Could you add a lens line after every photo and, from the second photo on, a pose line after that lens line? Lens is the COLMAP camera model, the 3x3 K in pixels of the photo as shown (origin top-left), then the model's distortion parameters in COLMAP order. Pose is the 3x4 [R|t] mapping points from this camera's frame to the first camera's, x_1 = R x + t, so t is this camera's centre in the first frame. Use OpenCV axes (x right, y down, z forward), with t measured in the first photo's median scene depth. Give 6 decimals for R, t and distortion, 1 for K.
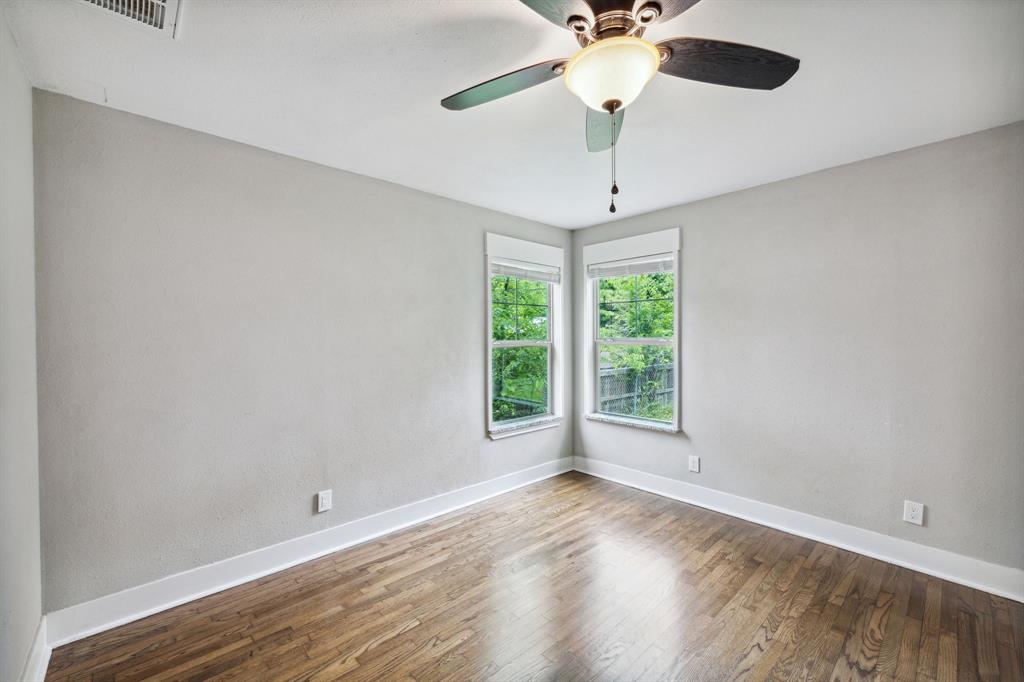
lens RADIAL K [[416.8, 0, 507.4], [0, 416.8, 345.7], [0, 0, 1]] dist [0.001648, 0.000178]
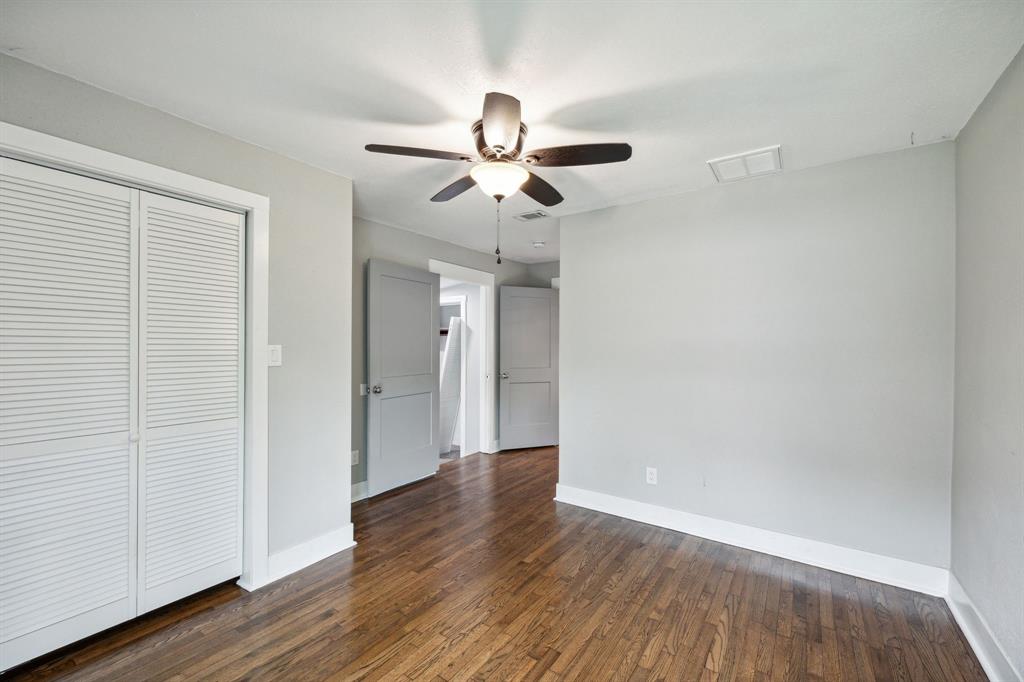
lens RADIAL K [[419.1, 0, 506.5], [0, 419.1, 342.7], [0, 0, 1]] dist [-0.014124, 0.000256]
pose [[-0.975338, -0.000312, -0.220717, 0.284502], [-0.002069, 0.999968, 0.007728, -0.016635], [0.220708, 0.007994, -0.975307, 1.268407]]
